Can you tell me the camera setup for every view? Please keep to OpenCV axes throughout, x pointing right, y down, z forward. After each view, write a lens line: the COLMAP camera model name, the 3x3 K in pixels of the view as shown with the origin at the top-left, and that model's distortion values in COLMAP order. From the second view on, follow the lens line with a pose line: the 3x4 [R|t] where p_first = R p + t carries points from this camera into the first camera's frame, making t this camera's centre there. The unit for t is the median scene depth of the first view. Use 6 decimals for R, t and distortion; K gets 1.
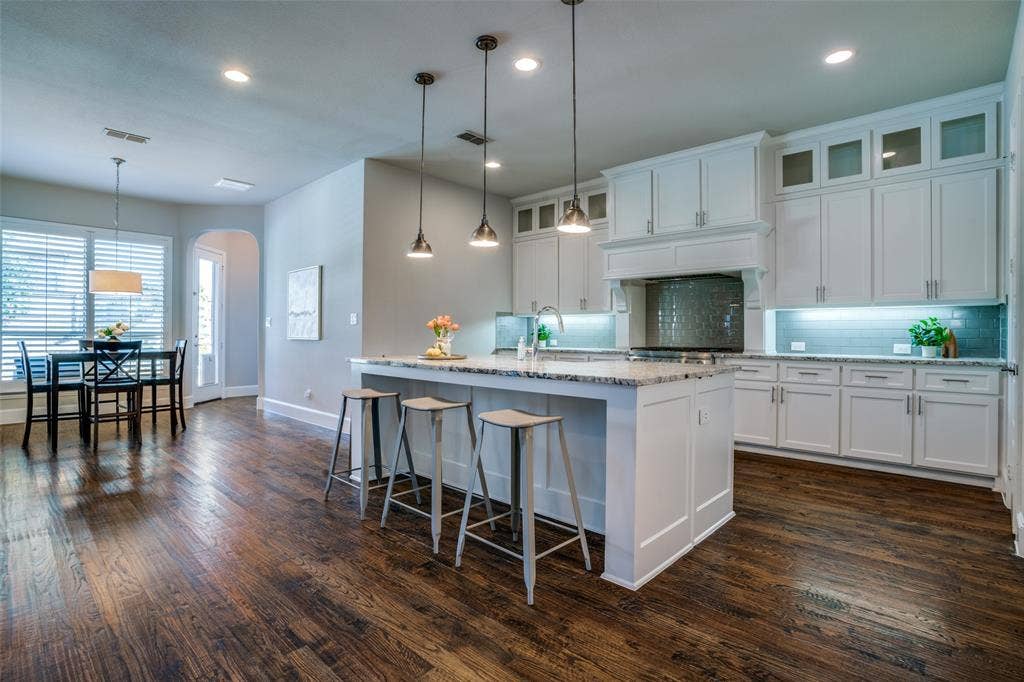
lens RADIAL K [[498.2, 0, 510.9], [0, 498.2, 322.8], [0, 0, 1]] dist [-0.043625, 0.000390]
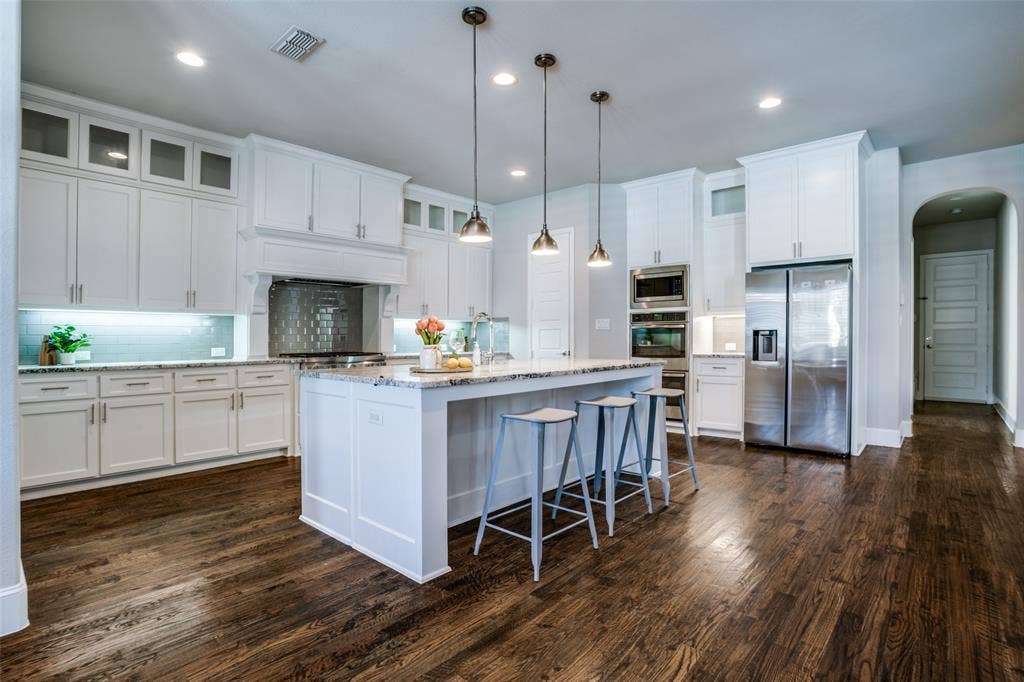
lens RADIAL K [[493.7, 0, 537.0], [0, 493.7, 326.8], [0, 0, 1]] dist [-0.018631, 0.001500]
pose [[-0.040268, 0.017322, 0.999039, -0.572078], [-0.014275, 0.999738, -0.017909, 0.007827], [-0.999087, -0.014982, -0.040011, 0.548225]]
